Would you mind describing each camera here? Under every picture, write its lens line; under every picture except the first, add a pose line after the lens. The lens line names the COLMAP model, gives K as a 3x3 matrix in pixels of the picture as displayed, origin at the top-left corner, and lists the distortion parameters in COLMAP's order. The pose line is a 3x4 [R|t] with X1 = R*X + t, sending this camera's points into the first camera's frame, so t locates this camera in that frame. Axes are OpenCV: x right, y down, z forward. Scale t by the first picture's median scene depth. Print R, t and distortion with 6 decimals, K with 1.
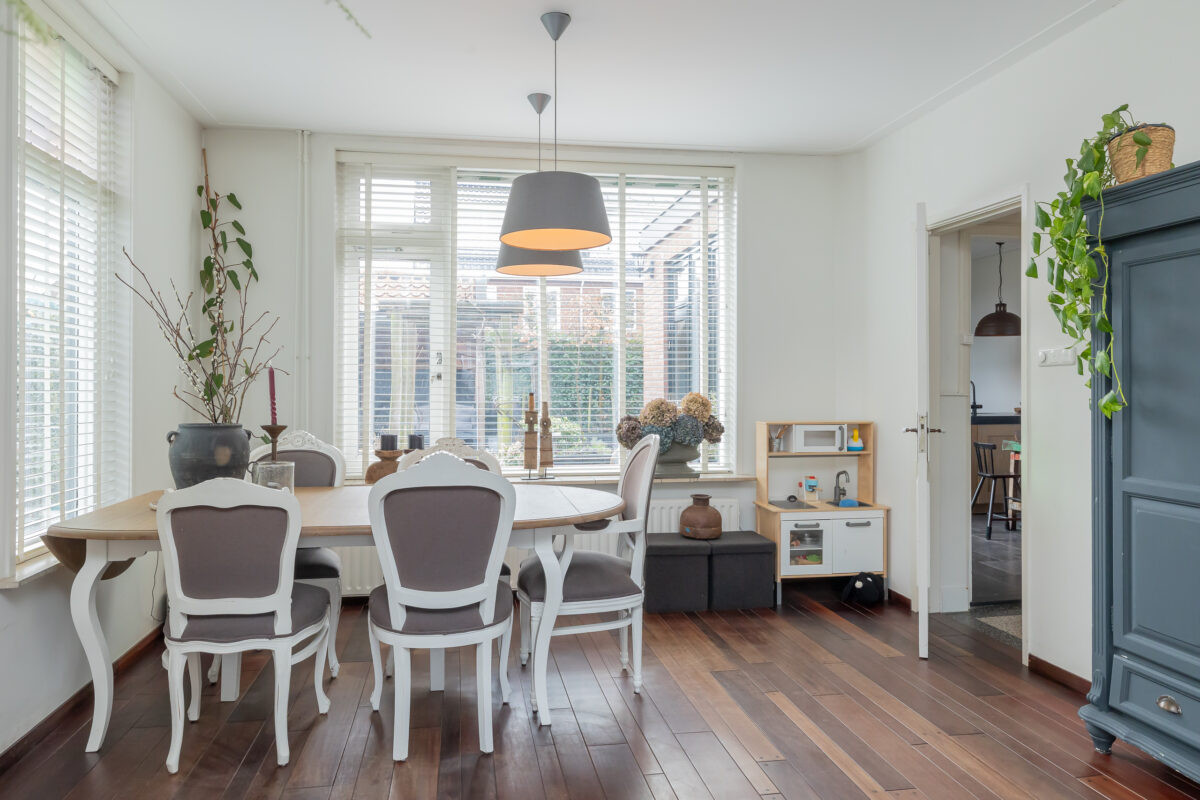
lens RADIAL K [[833.8, 0, 595.4], [0, 833.8, 386.2], [0, 0, 1]] dist [0.004373, 0.004397]
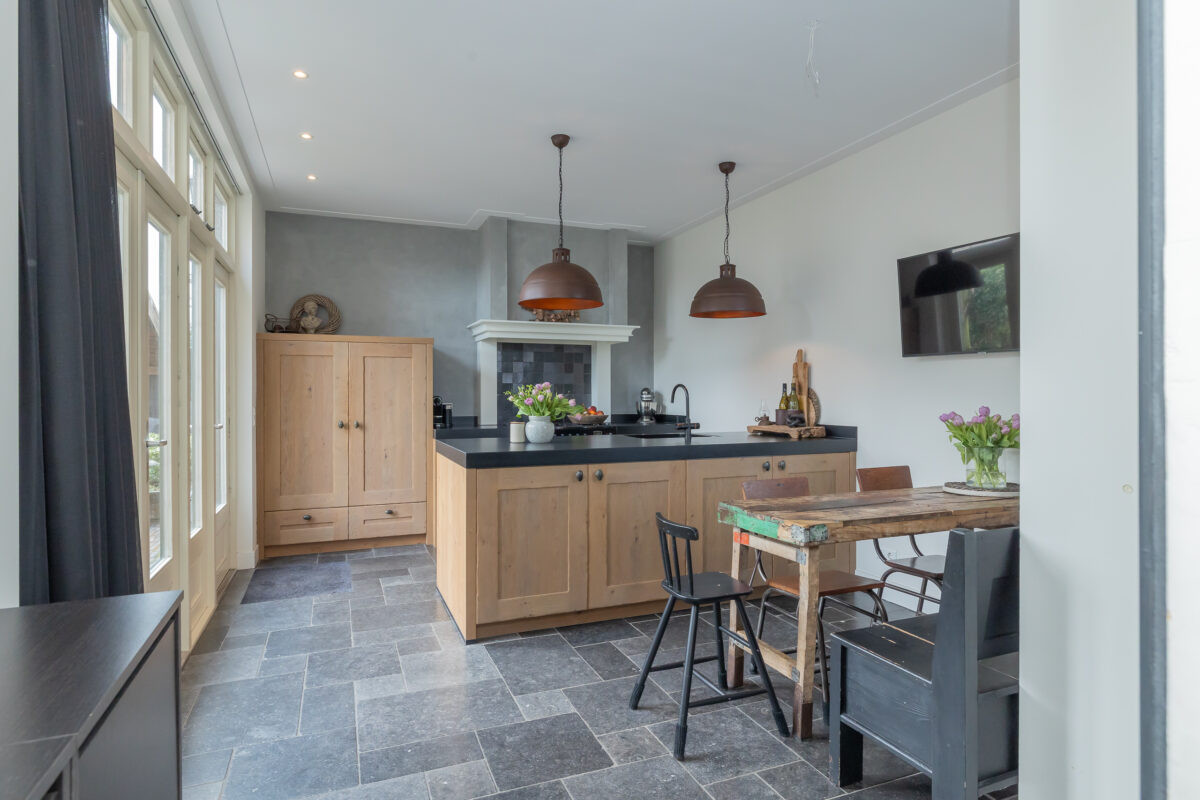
lens RADIAL K [[653.7, 0, 593.4], [0, 653.7, 389.9], [0, 0, 1]] dist [-0.000645, 0.000476]
pose [[0.976541, 0.001692, 0.215326, 0.500930], [-0.000253, 0.999977, -0.006709, 0.001082], [-0.215332, 0.006497, 0.976519, 0.963142]]
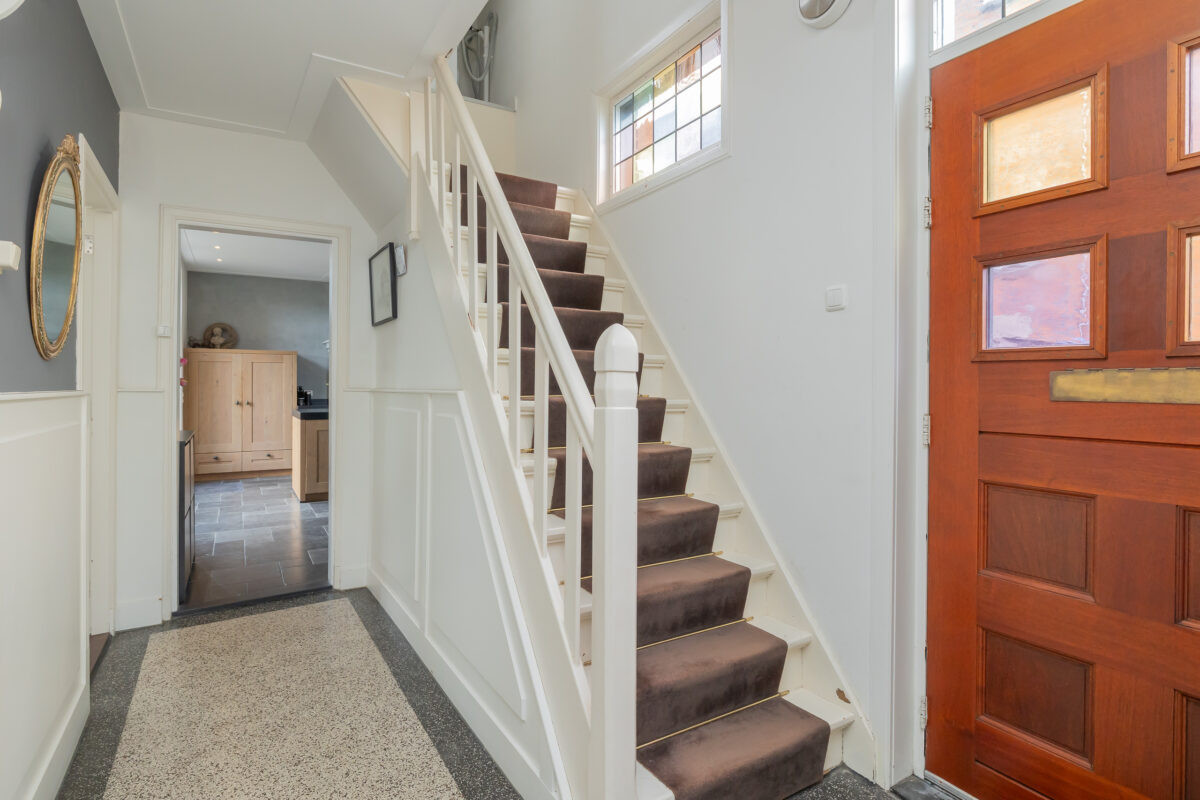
lens RADIAL K [[614.9, 0, 594.8], [0, 614.9, 387.1], [0, 0, 1]] dist [-0.002951, 0.000088]
pose [[0.931491, 0.003965, 0.363743, 0.626517], [-0.004030, 0.999992, -0.000581, 0.004564], [-0.363742, -0.000925, 0.931499, 0.182040]]
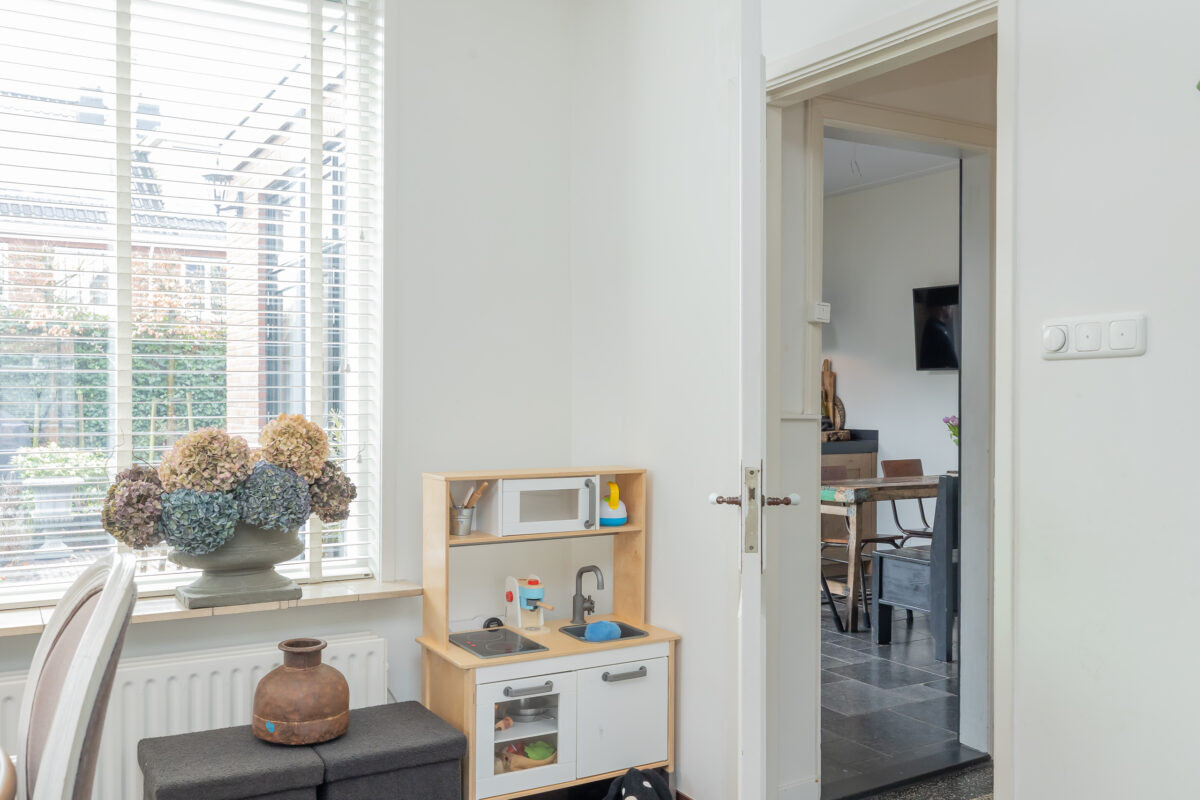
lens RADIAL K [[1069.9, 0, 600.0], [0, 1069.9, 400.0], [0, 0, 1]] dist [0.008001, 0.005962]
pose [[0.931855, 0.001826, 0.362825, 0.065628], [-0.002178, 0.999997, 0.000560, -0.001020], [-0.362823, -0.001313, 0.931857, 0.399861]]
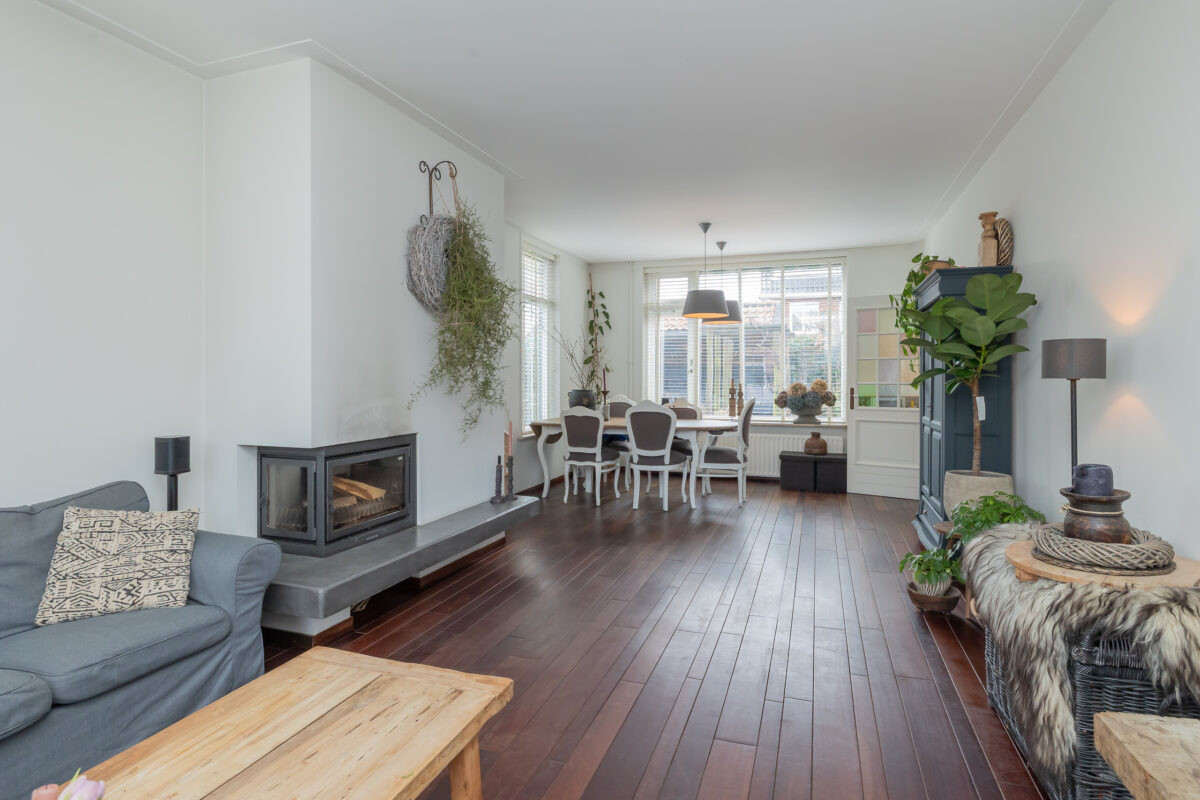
lens RADIAL K [[645.2, 0, 592.9], [0, 645.2, 393.8], [0, 0, 1]] dist [-0.001371, 0.000007]
pose [[0.875775, 0.014098, -0.482514, 0.392177], [-0.000619, 0.999605, 0.028083, -0.000527], [0.482719, -0.024296, 0.875438, -0.552377]]
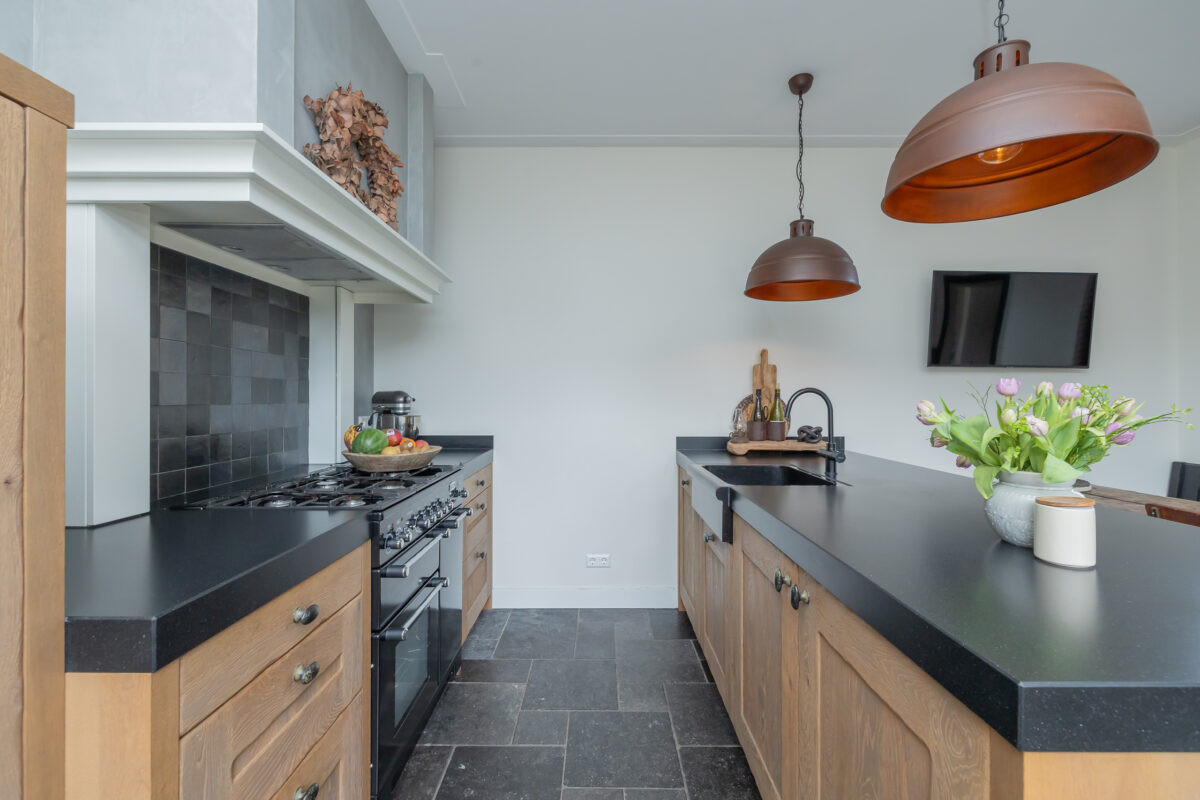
lens RADIAL K [[513.8, 0, 600.5], [0, 513.8, 396.5], [0, 0, 1]] dist [0.002648, 0.000128]
pose [[0.162933, 0.004476, 0.986627, 0.349588], [-0.001834, 0.999989, -0.004234, -0.003748], [-0.986635, -0.001120, 0.162939, 1.914222]]
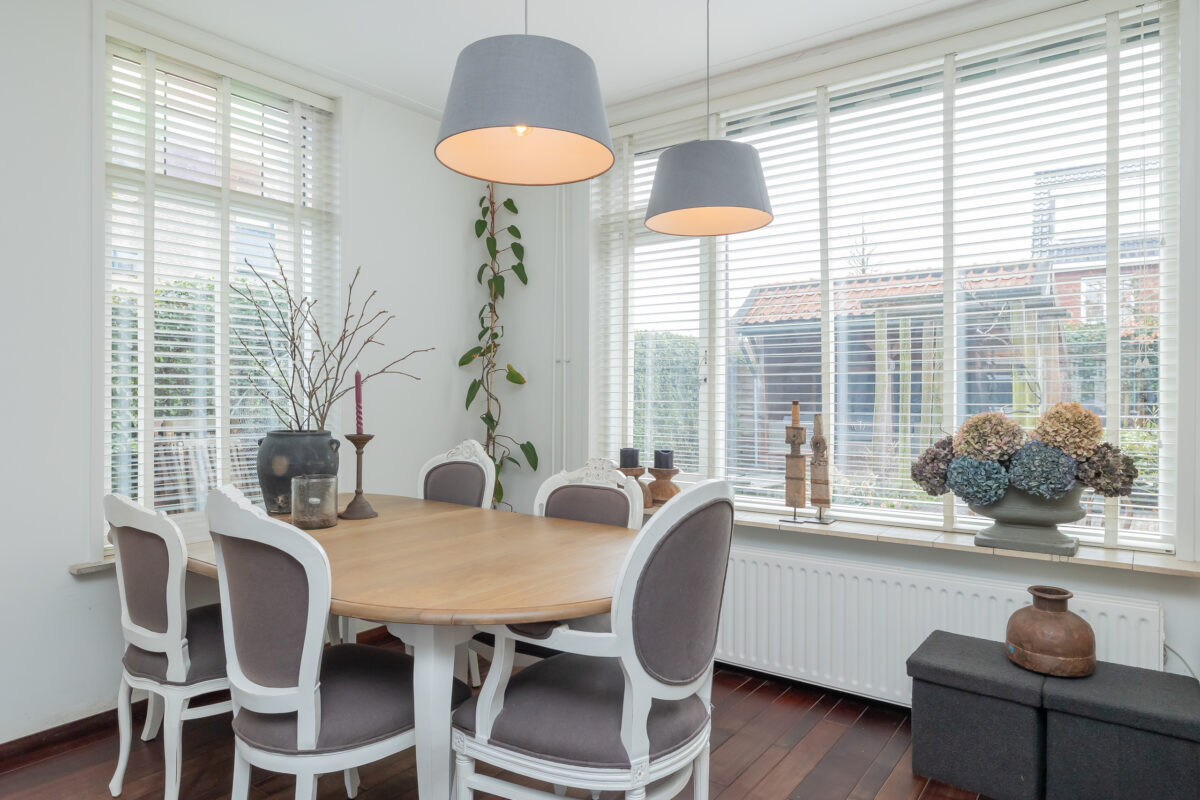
lens RADIAL K [[742.0, 0, 600.0], [0, 742.0, 400.0], [0, 0, 1]] dist [0.001950, 0.001111]
pose [[0.693748, 0.005914, -0.720194, 0.270961], [0.001705, 0.999950, 0.009854, 0.000711], [0.720216, -0.008064, 0.693703, 0.447794]]
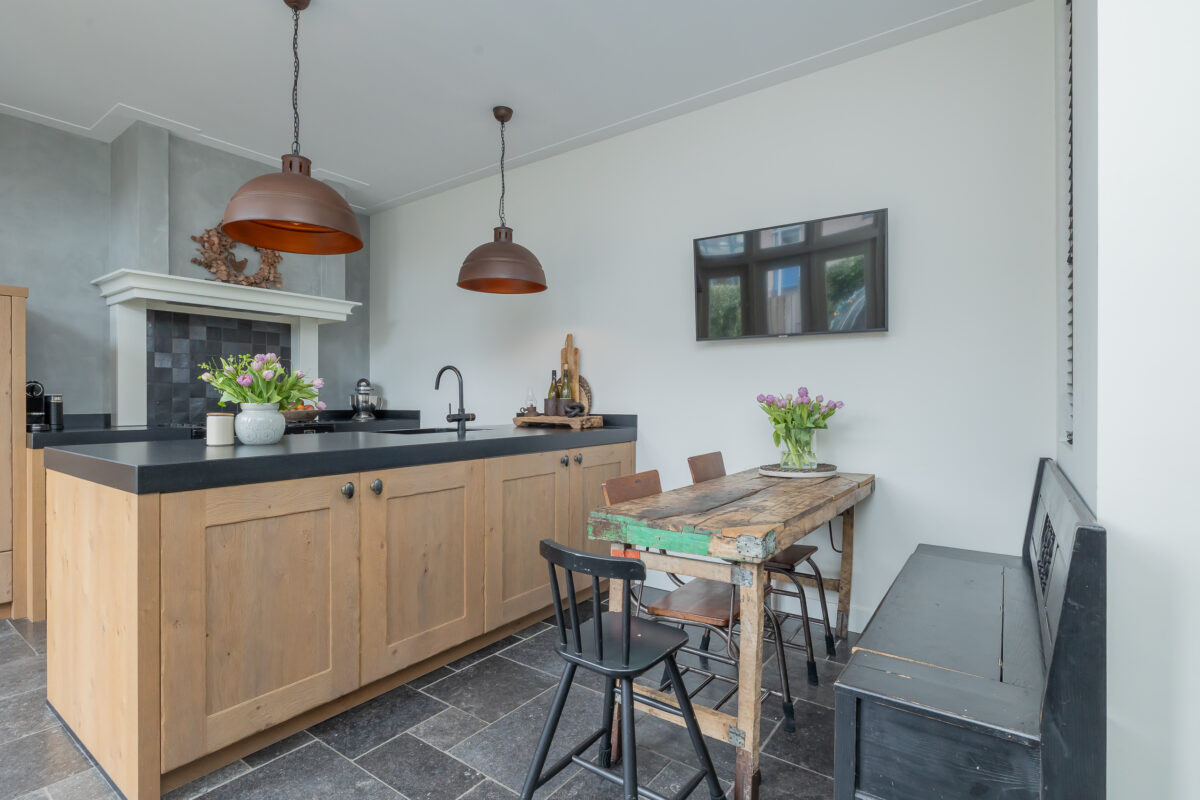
lens RADIAL K [[582.3, 0, 600.0], [0, 582.3, 400.0], [0, 0, 1]] dist [-0.005688, 0.000560]
pose [[0.709899, 0.000468, 0.704303, 0.473724], [-0.000498, 1.000000, -0.000162, 0.024836], [-0.704303, -0.000236, 0.709899, 1.236184]]
